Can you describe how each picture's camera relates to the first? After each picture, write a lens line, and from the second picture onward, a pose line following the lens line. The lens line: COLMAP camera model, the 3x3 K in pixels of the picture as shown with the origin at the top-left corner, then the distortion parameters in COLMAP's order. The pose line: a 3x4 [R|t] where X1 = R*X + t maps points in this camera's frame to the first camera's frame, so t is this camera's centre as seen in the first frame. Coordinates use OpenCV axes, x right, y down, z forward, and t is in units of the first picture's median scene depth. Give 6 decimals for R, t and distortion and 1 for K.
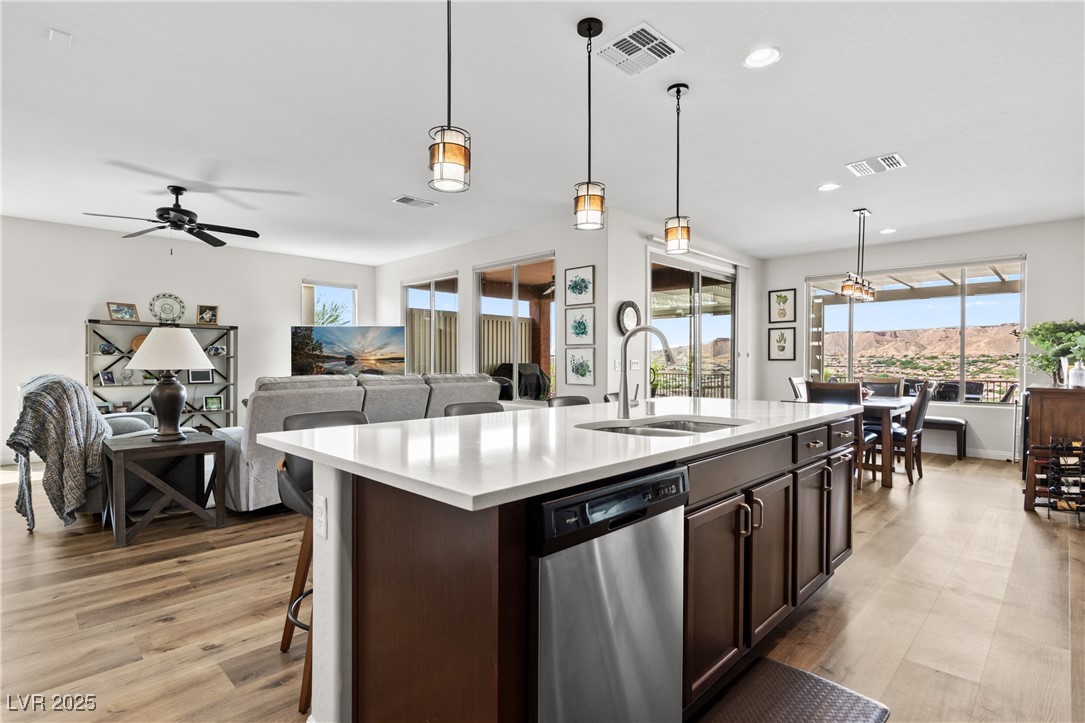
lens RADIAL K [[526.5, 0, 526.1], [0, 526.5, 370.9], [0, 0, 1]] dist [0.001309, -0.002558]
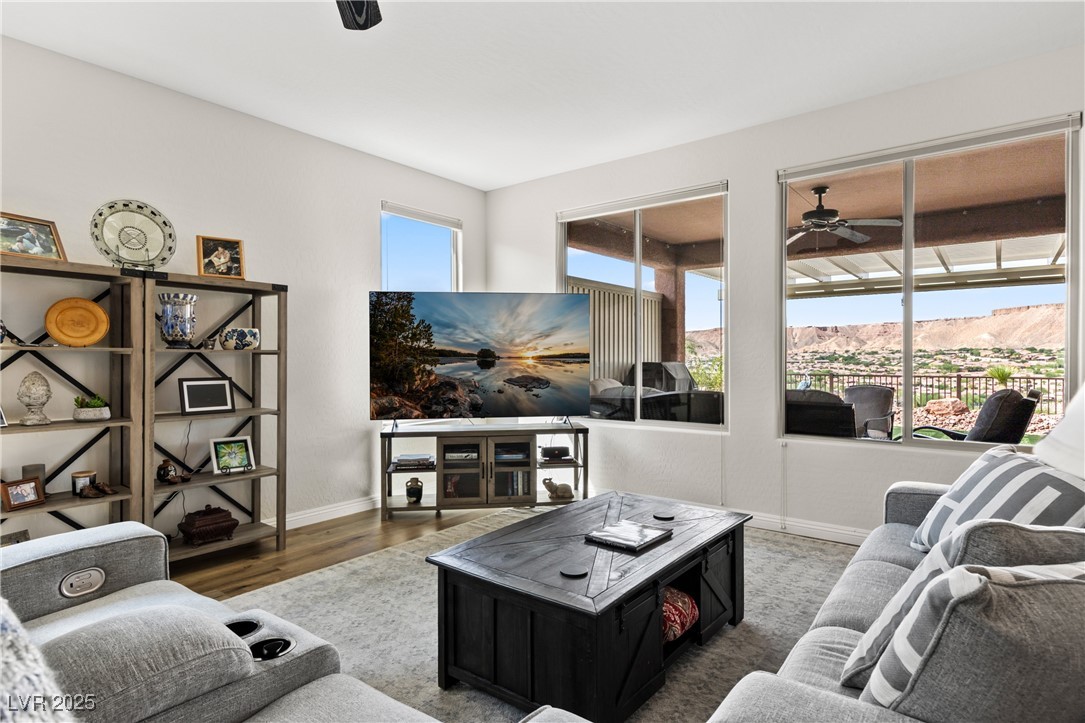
lens RADIAL K [[586.9, 0, 526.0], [0, 586.9, 372.1], [0, 0, 1]] dist [-0.003826, 0.000671]
pose [[0.991697, -0.009000, 0.128279, -0.251438], [0.008463, 0.999953, 0.004734, -0.006391], [-0.128315, -0.003609, 0.991727, 0.289386]]
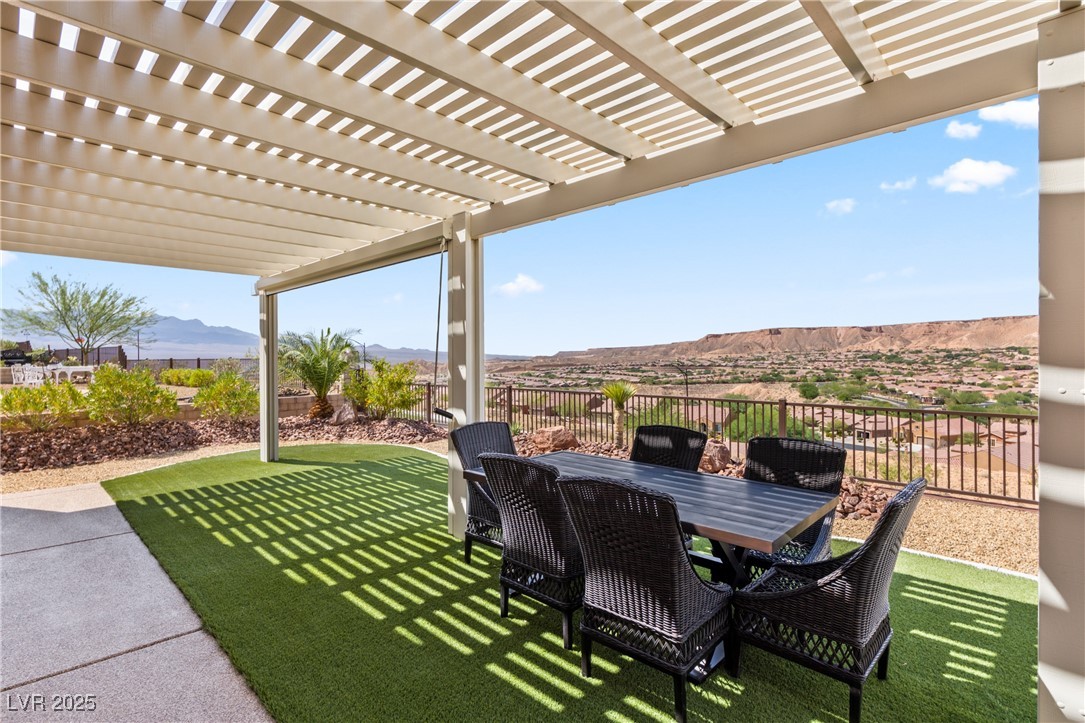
lens RADIAL K [[526.5, 0, 535.1], [0, 526.5, 360.6], [0, 0, 1]] dist [0.001309, -0.002558]
pose [[0.999563, -0.008362, 0.028366, 0.647667], [0.008759, 0.999865, -0.013894, -0.023975], [-0.028246, 0.014137, 0.999501, 0.673324]]
